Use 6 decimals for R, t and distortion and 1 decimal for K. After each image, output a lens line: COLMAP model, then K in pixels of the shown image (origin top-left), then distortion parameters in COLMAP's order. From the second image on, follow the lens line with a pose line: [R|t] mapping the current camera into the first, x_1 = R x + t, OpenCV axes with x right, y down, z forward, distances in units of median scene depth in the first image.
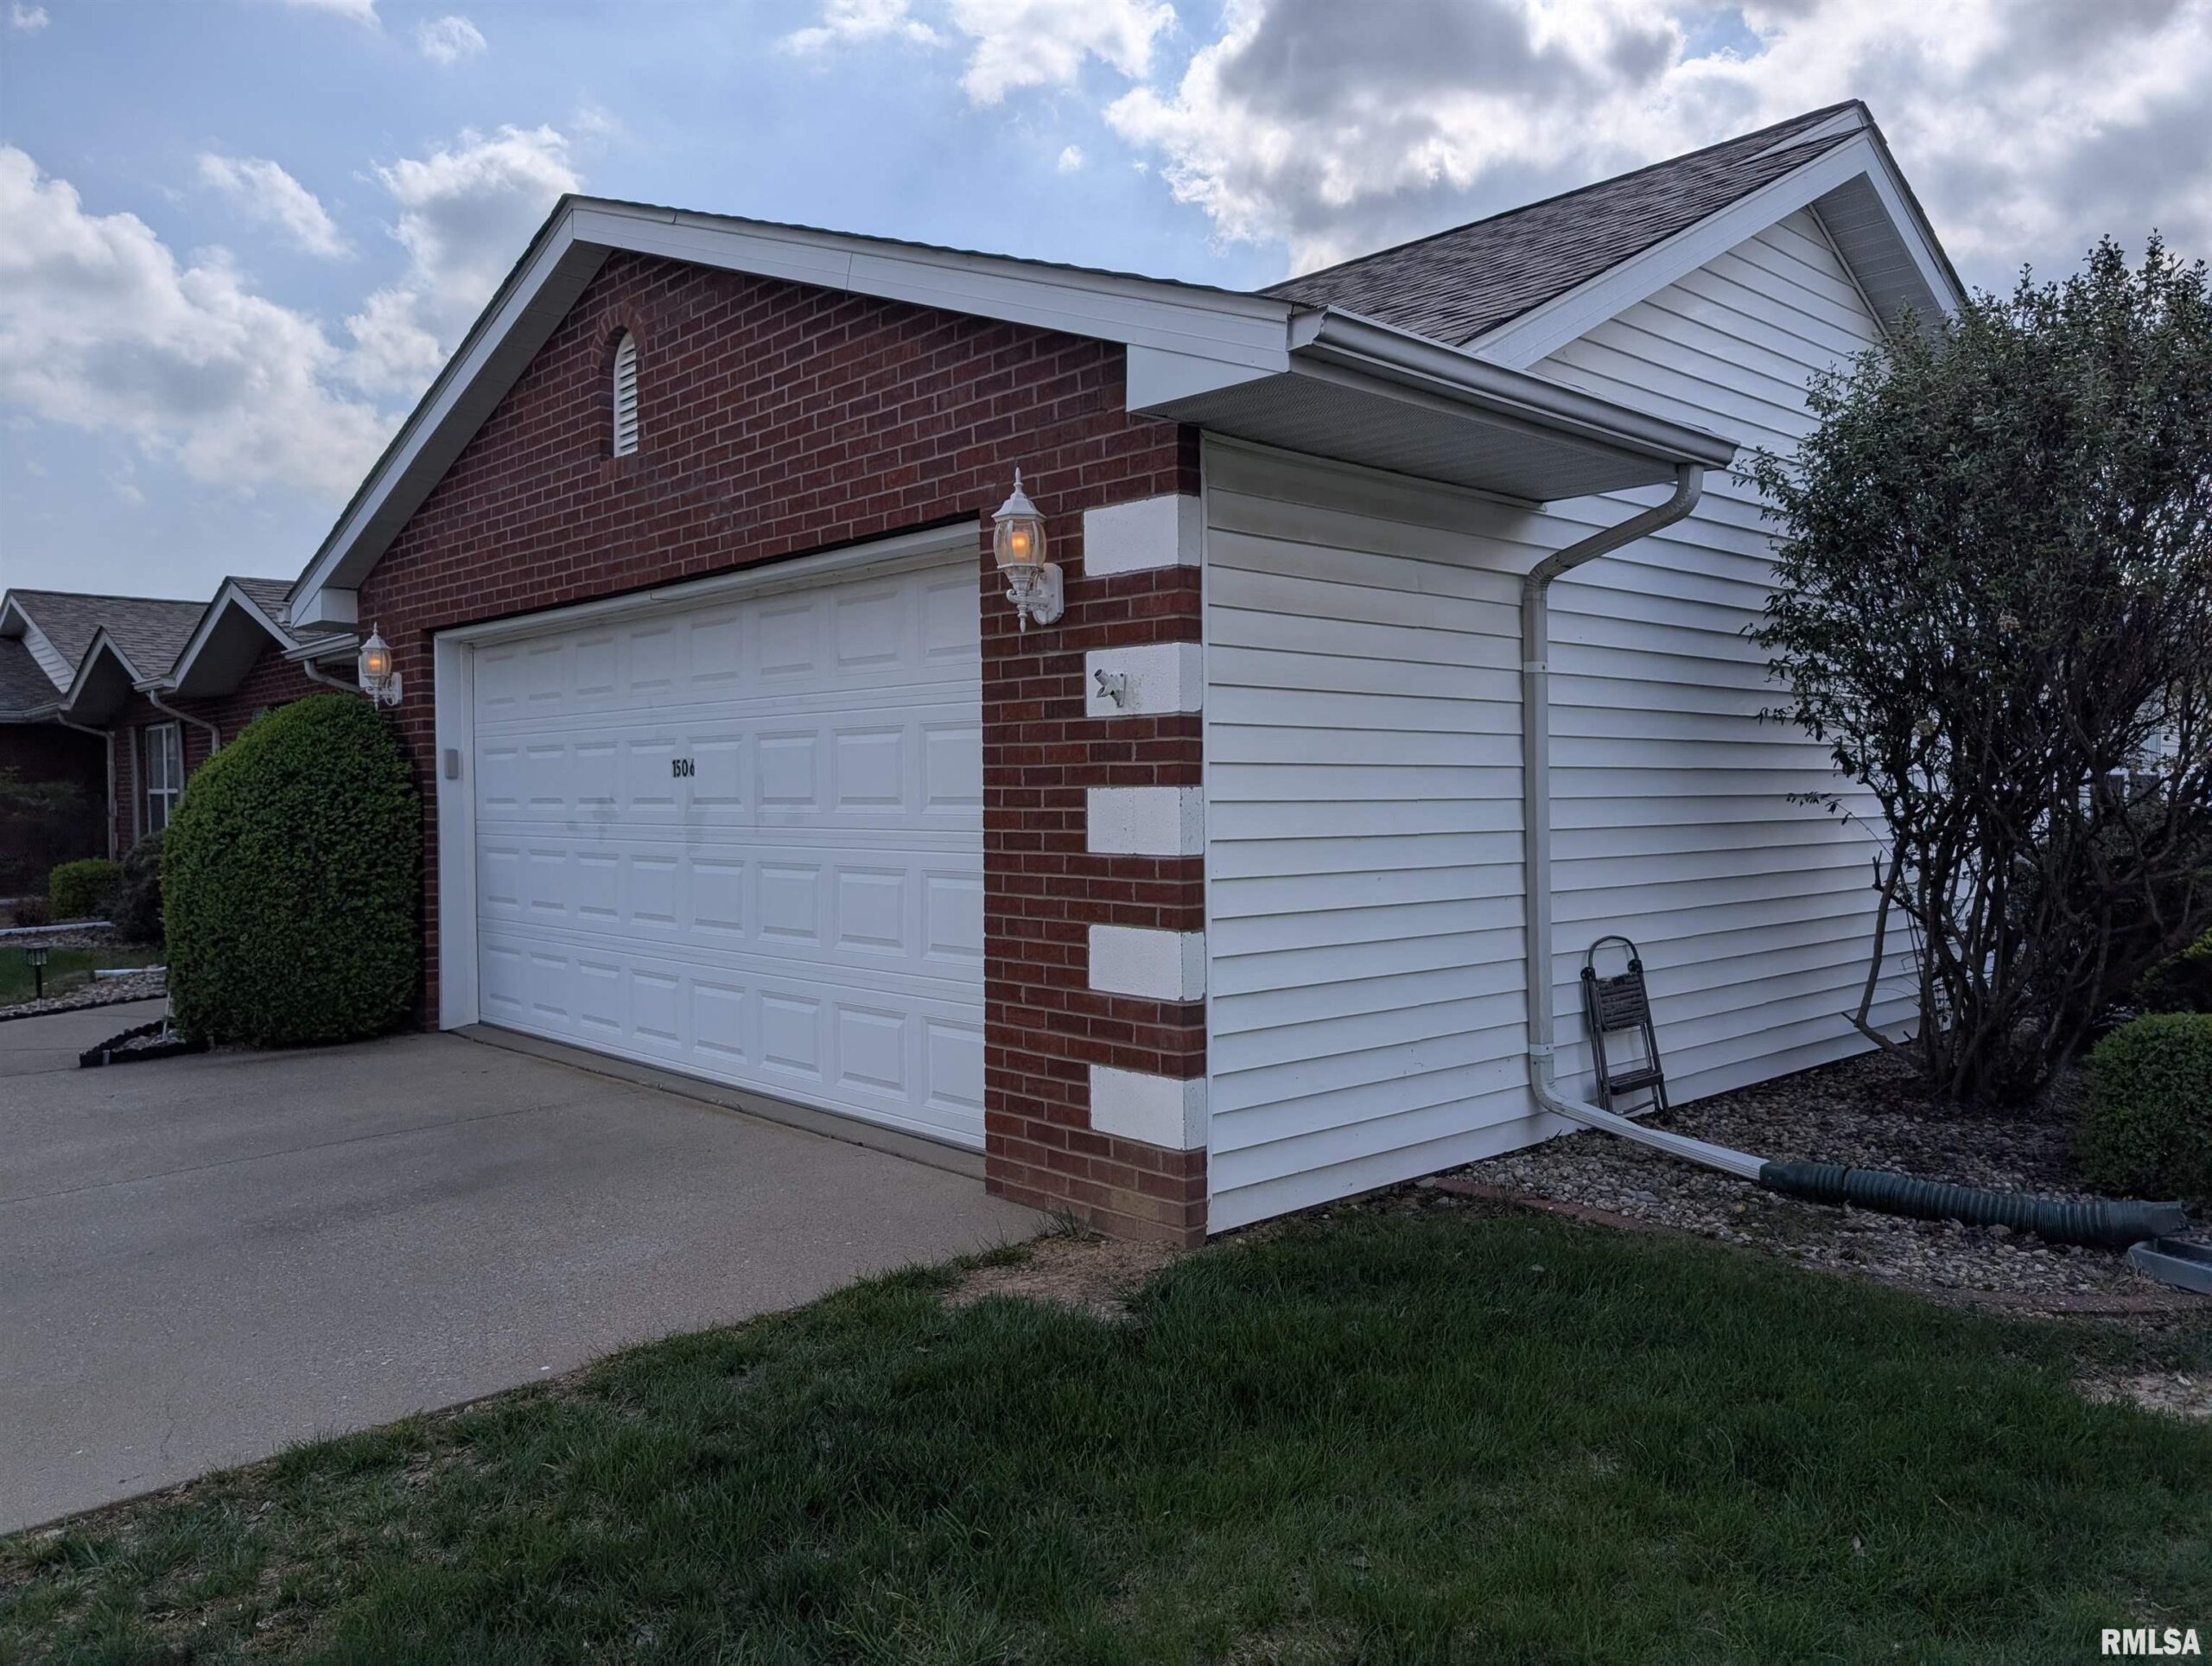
lens RADIAL K [[1586.7, 0, 1104.8], [0, 1586.7, 825.9], [0, 0, 1]] dist [0.035501, -0.041471]
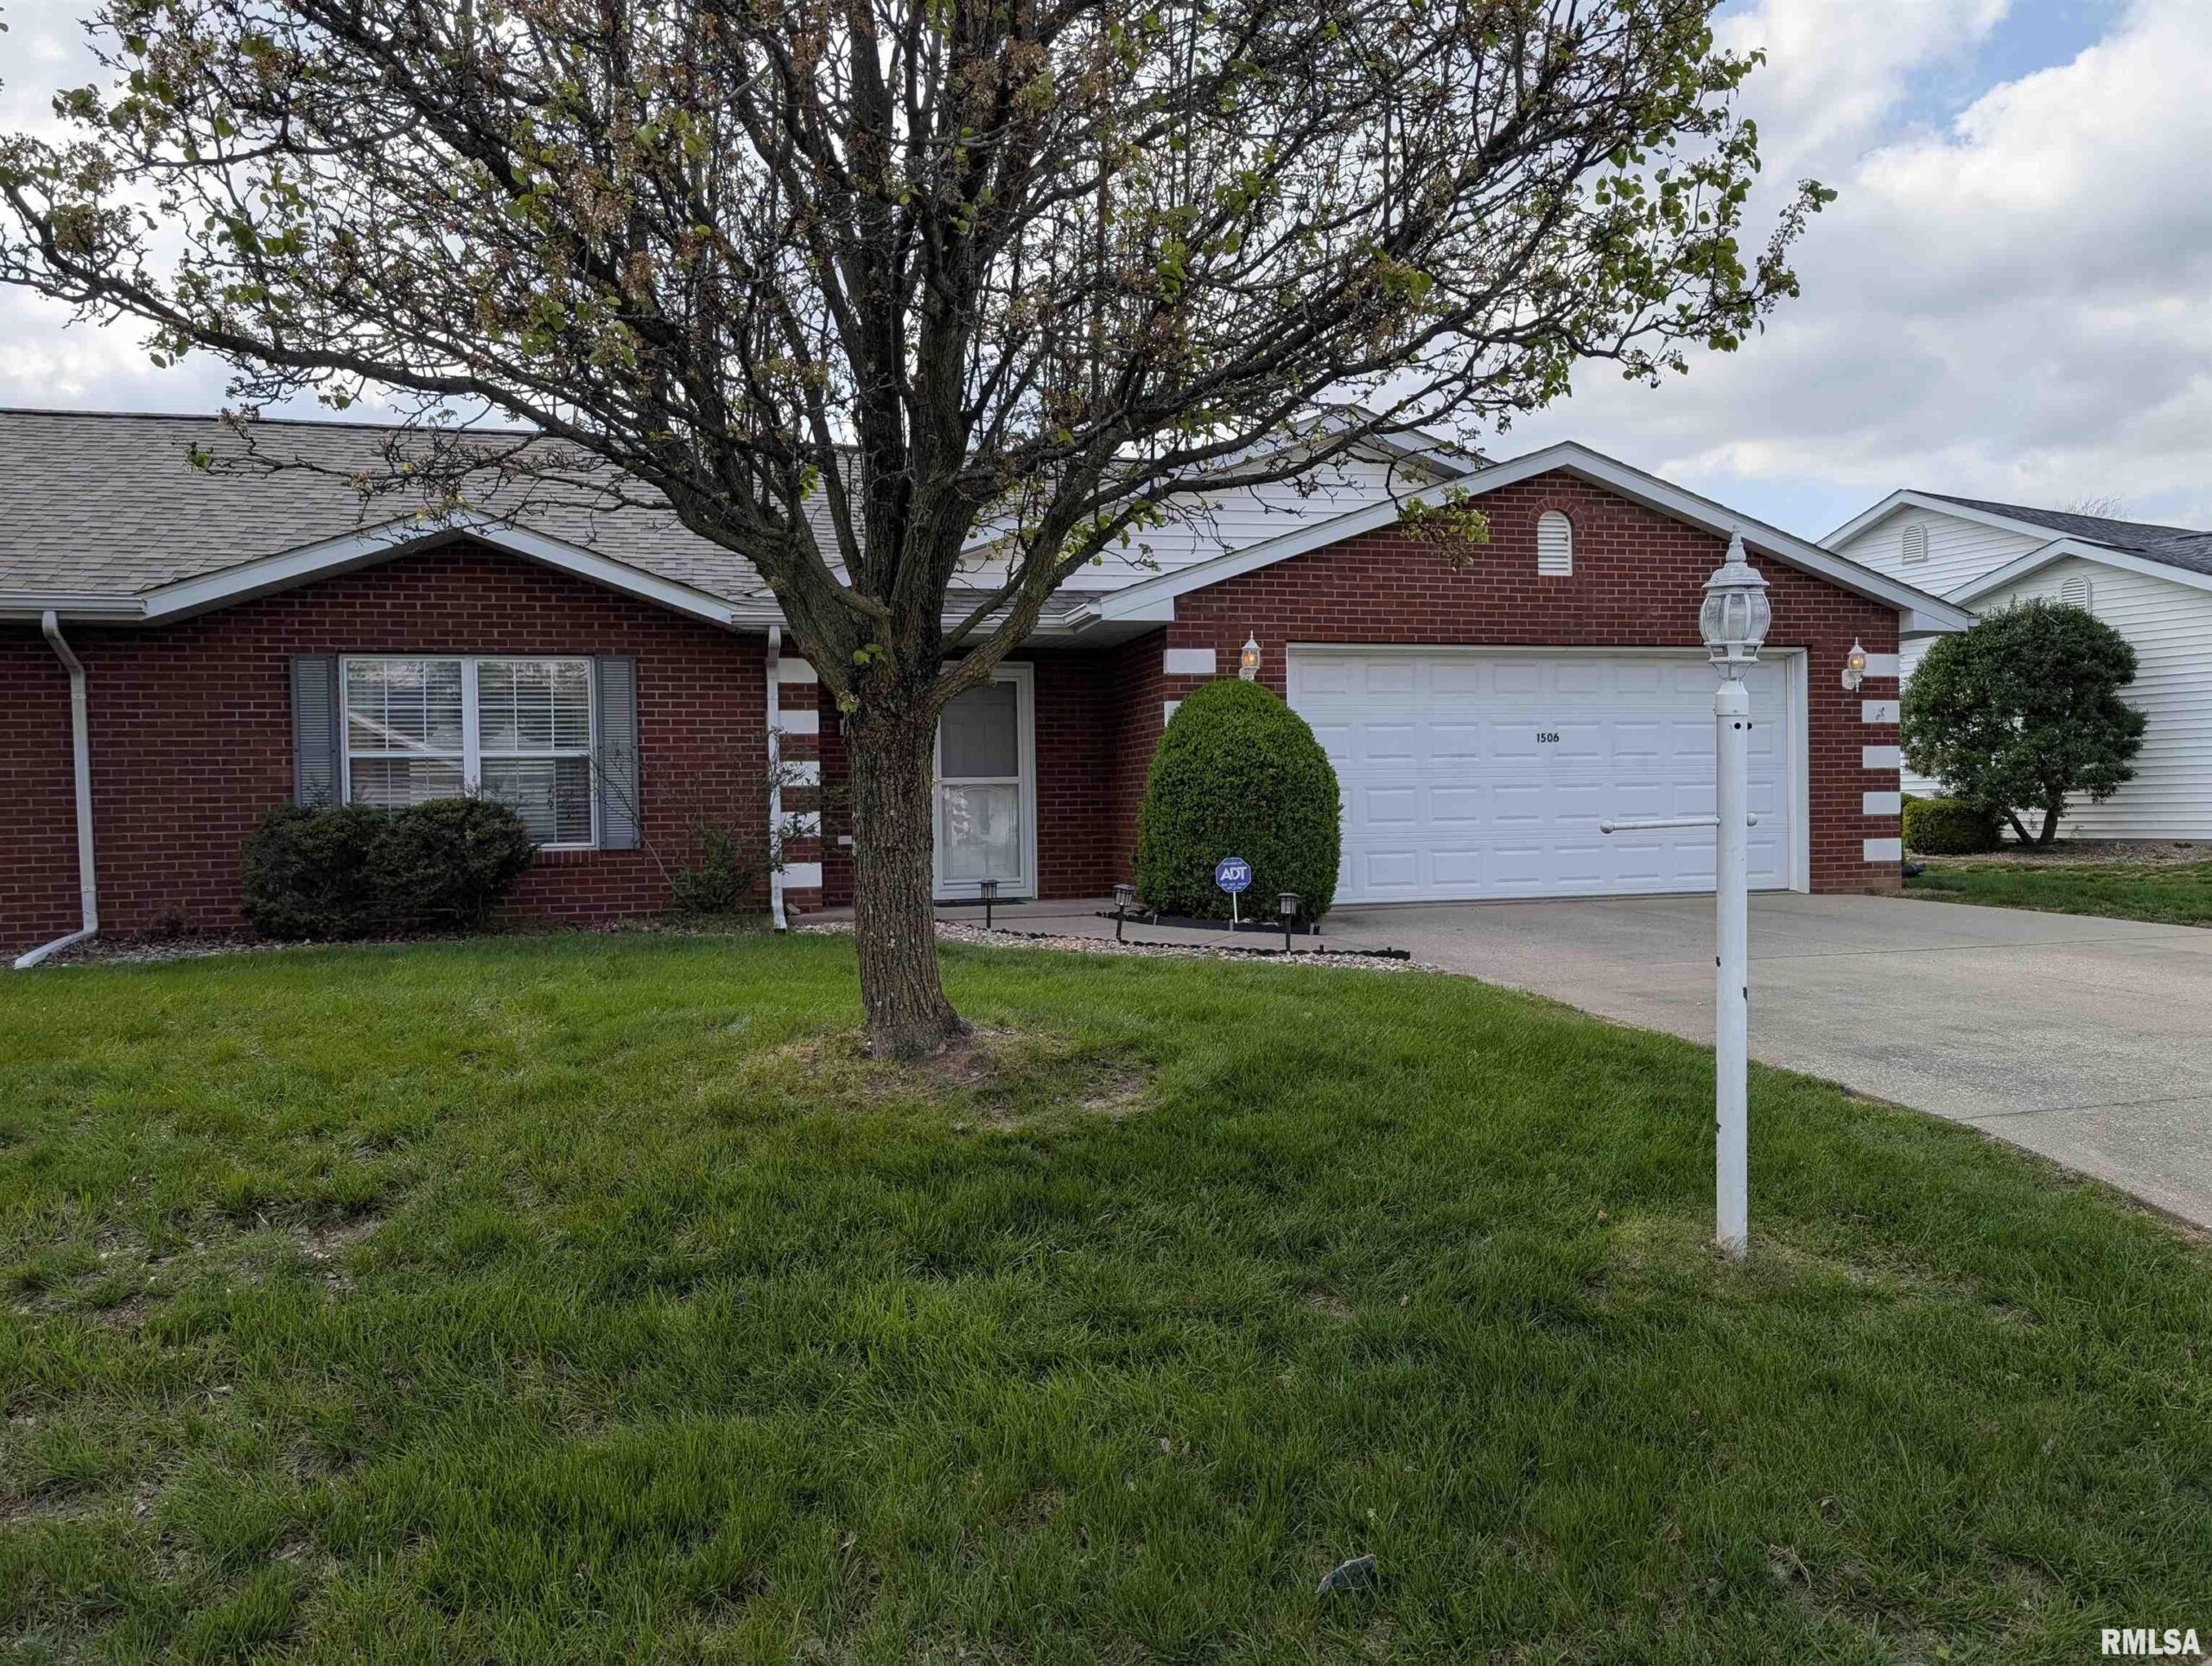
lens RADIAL K [[1586.7, 0, 1104.8], [0, 1586.7, 825.9], [0, 0, 1]] dist [0.035501, -0.041471]
pose [[0.458198, -0.025109, 0.888496, -3.188781], [0.030123, 0.999465, 0.012710, 0.042175], [-0.888340, 0.020940, 0.458709, 0.855419]]
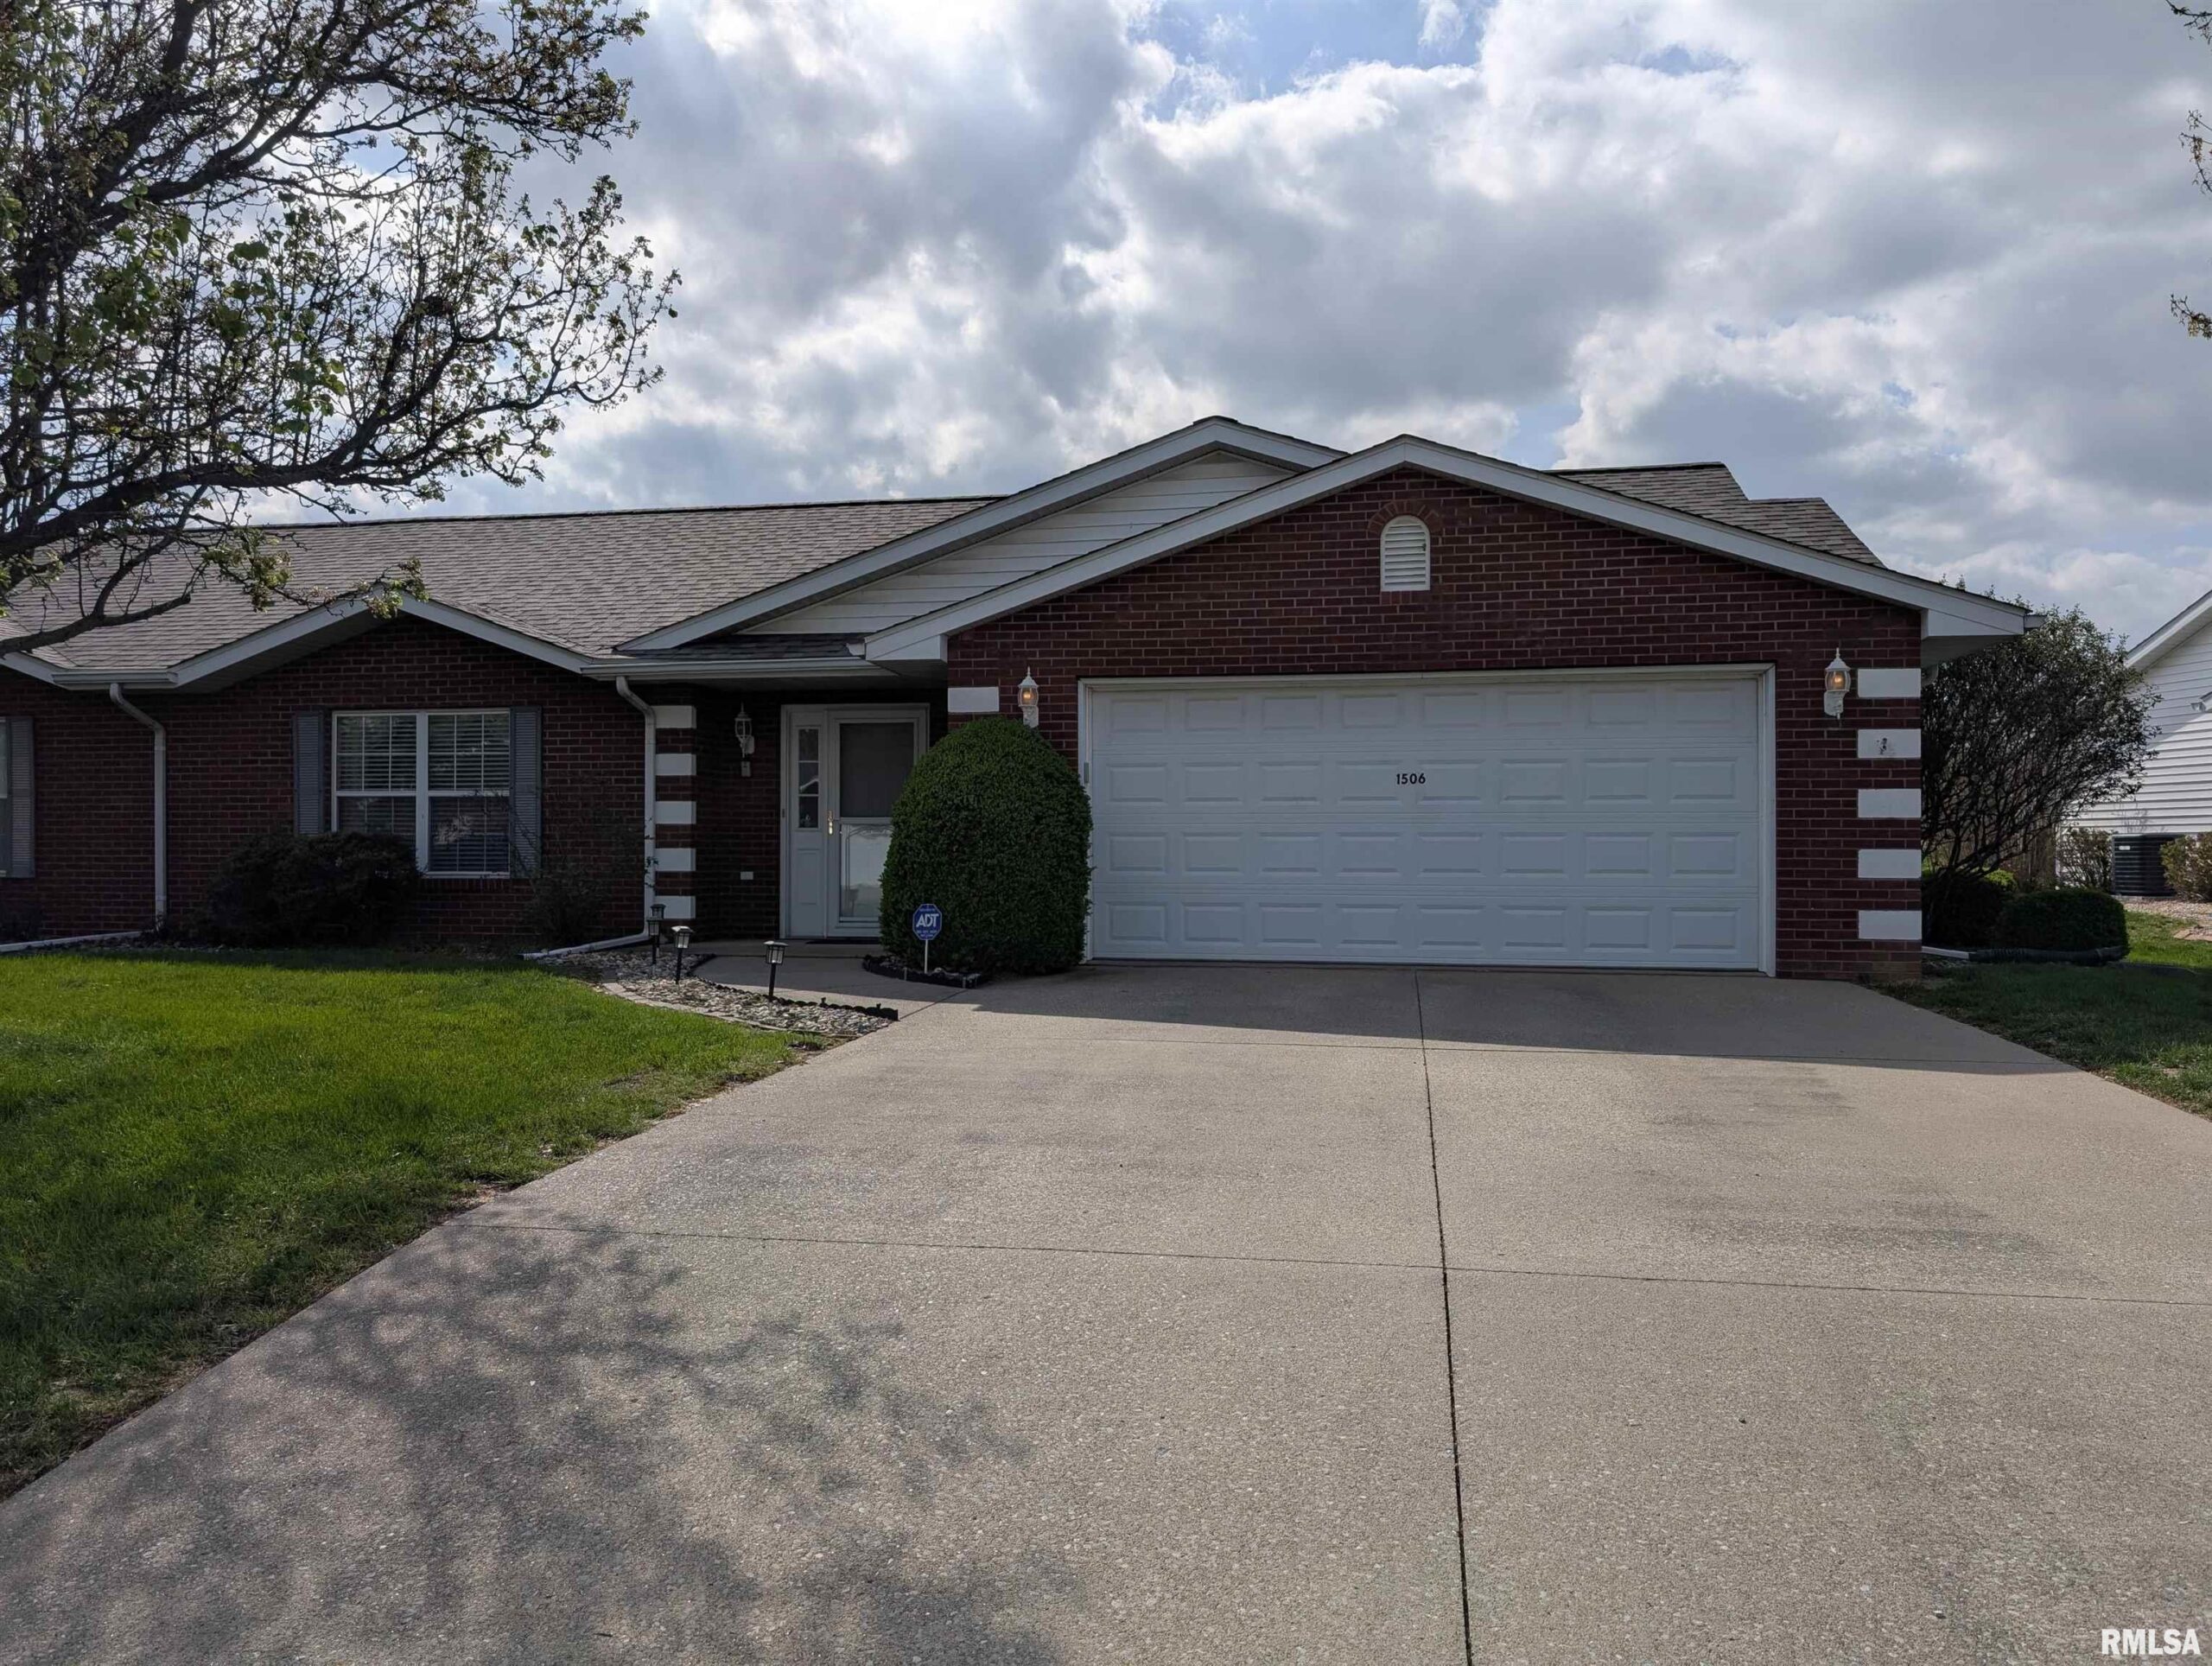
lens RADIAL K [[1586.7, 0, 1104.8], [0, 1586.7, 825.9], [0, 0, 1]] dist [0.035501, -0.041471]
pose [[0.808606, 0.002139, 0.588347, -2.147853], [0.010012, 0.999799, -0.017395, 0.055046], [-0.588265, 0.019957, 0.808422, -0.212351]]
